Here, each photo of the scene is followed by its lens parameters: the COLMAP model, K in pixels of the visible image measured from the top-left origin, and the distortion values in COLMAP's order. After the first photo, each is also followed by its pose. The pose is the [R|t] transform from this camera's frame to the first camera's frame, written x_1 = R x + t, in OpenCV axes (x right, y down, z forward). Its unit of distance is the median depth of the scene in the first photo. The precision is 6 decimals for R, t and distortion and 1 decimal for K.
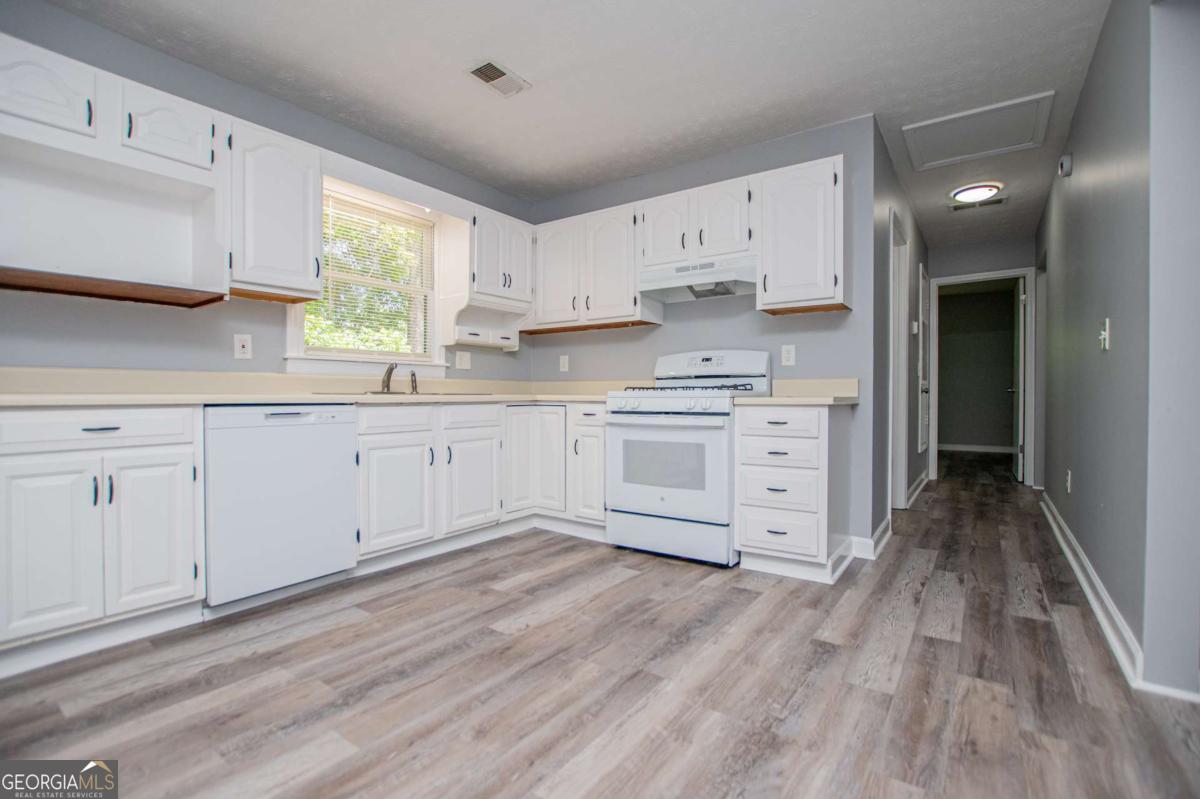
lens RADIAL K [[535.9, 0, 613.1], [0, 535.9, 401.8], [0, 0, 1]] dist [-0.031896, 0.003674]
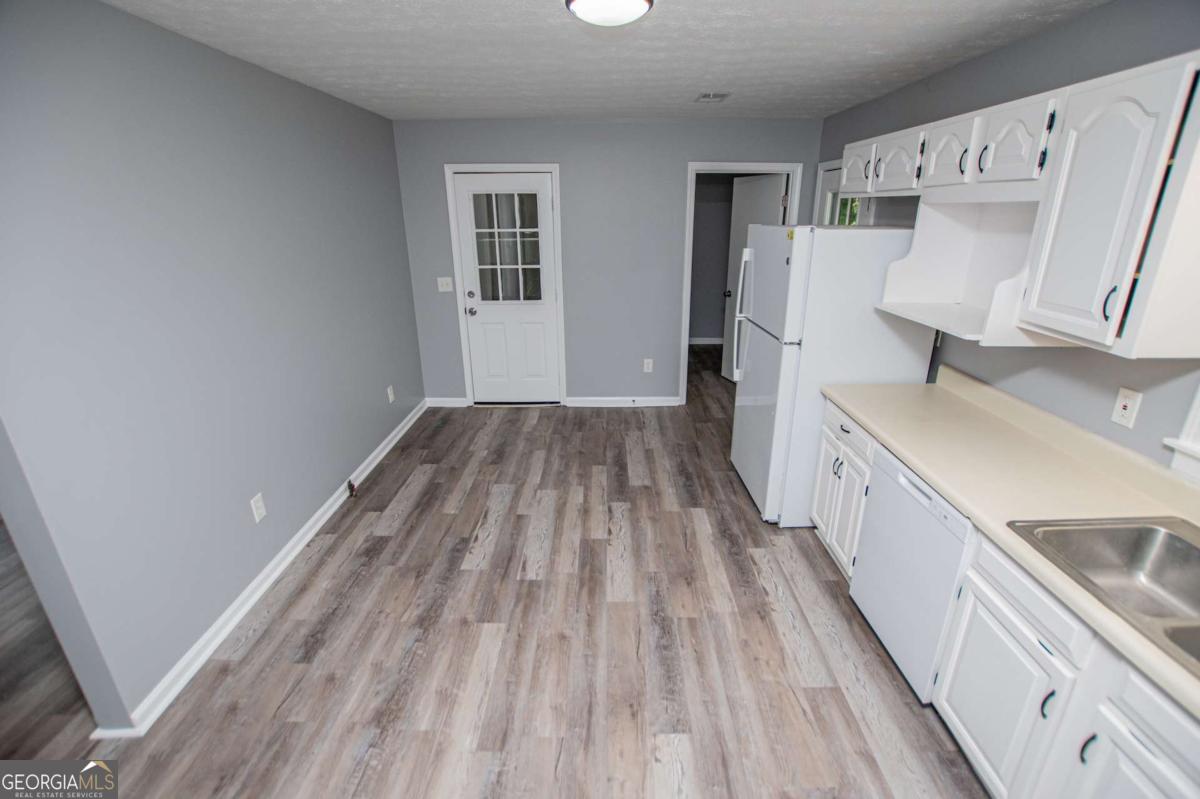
lens RADIAL K [[535.9, 0, 610.0], [0, 535.9, 402.3], [0, 0, 1]] dist [-0.031896, 0.003674]
pose [[-0.820767, 0.193020, -0.537665, 0.258591], [-0.007579, 0.937426, 0.348101, -0.435352], [0.571212, 0.289785, -0.767946, 1.453367]]
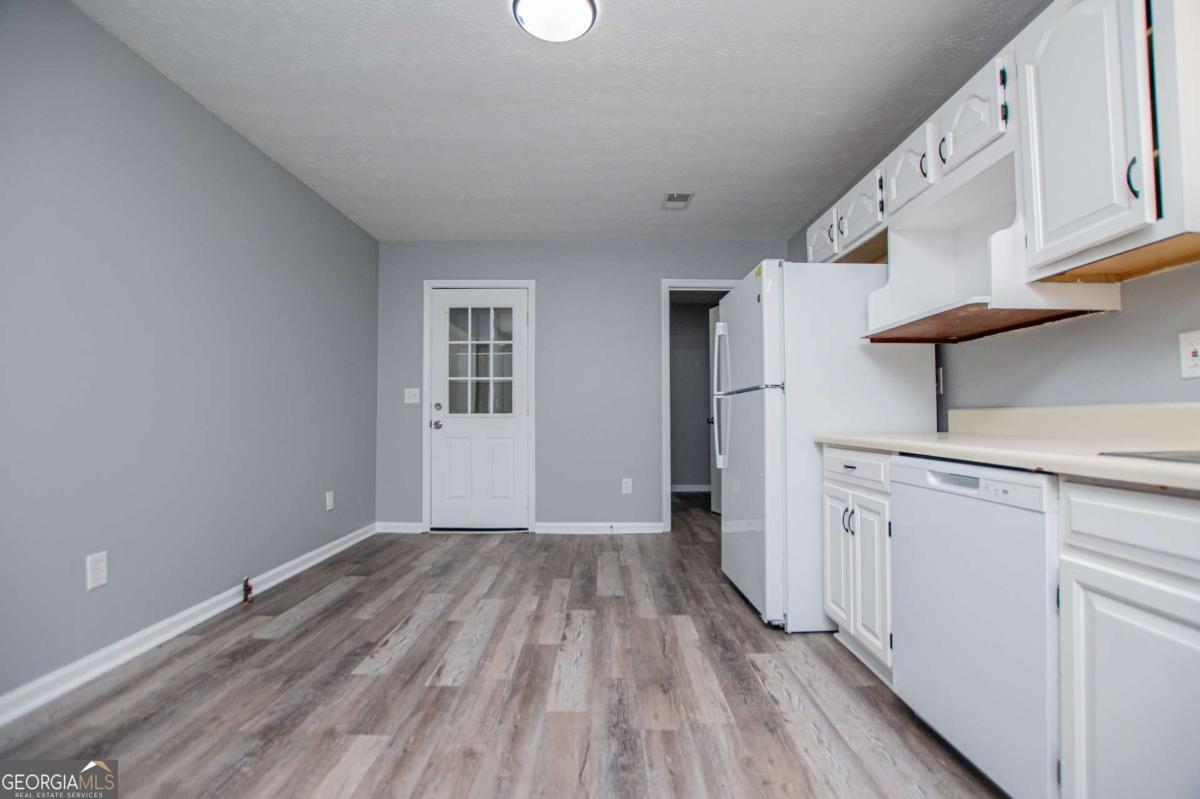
lens RADIAL K [[535.9, 0, 608.8], [0, 535.9, 401.1], [0, 0, 1]] dist [-0.031896, 0.003674]
pose [[-0.819245, -0.018863, -0.573134, 0.103545], [-0.008890, 0.999757, -0.020195, -0.055145], [0.573375, -0.011450, -0.819213, 1.394128]]
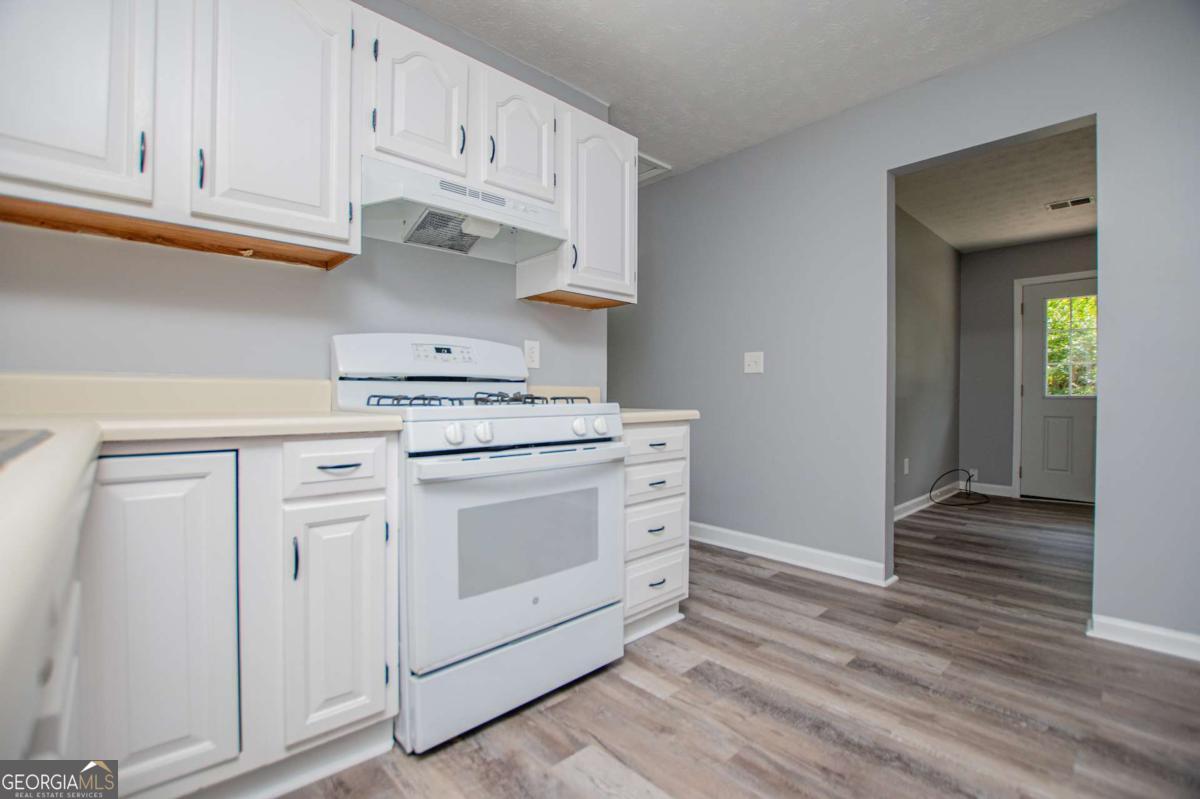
lens RADIAL K [[535.9, 0, 605.1], [0, 535.9, 399.1], [0, 0, 1]] dist [-0.031896, 0.003674]
pose [[0.217424, -0.011026, 0.976015, -0.613024], [0.008809, 0.999918, 0.009334, -0.046279], [-0.976038, 0.006569, 0.217503, 1.152664]]
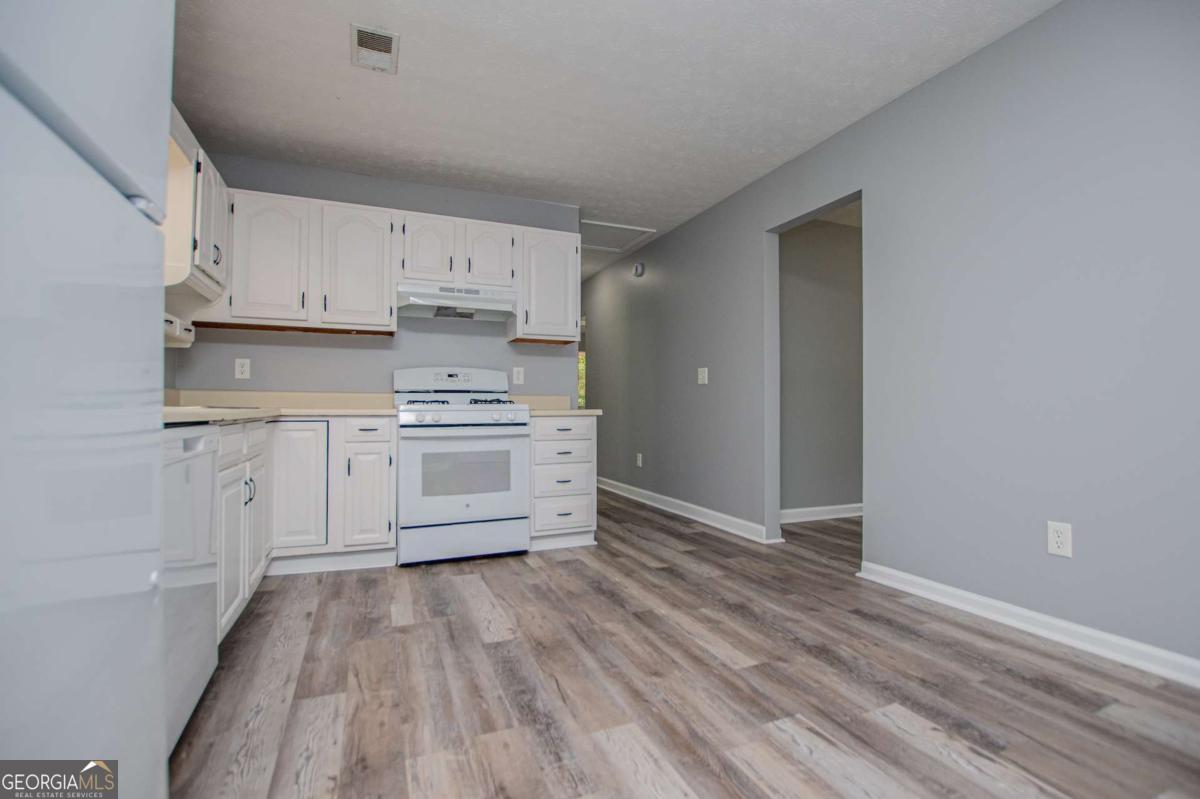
lens RADIAL K [[535.9, 0, 602.8], [0, 535.9, 403.0], [0, 0, 1]] dist [-0.031896, 0.003674]
pose [[0.539042, 0.007172, 0.842248, -0.946747], [0.011142, 0.999816, -0.015645, -0.005080], [-0.842205, 0.017818, 0.538863, 0.275301]]
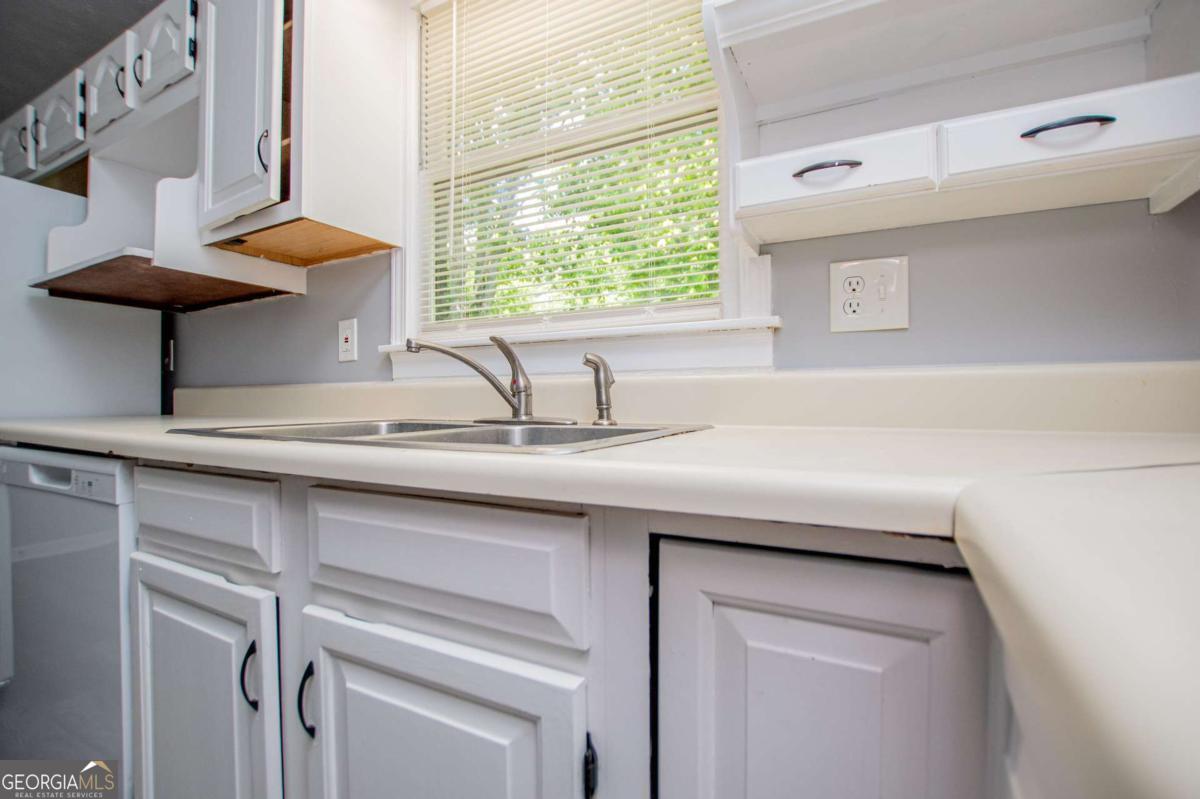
lens RADIAL K [[535.9, 0, 608.1], [0, 535.9, 400.8], [0, 0, 1]] dist [-0.031896, 0.003674]
pose [[0.119421, -0.007077, -0.992818, -0.084433], [-0.013698, 0.999868, -0.008775, -0.046134], [0.992749, 0.014648, 0.119309, 1.567814]]
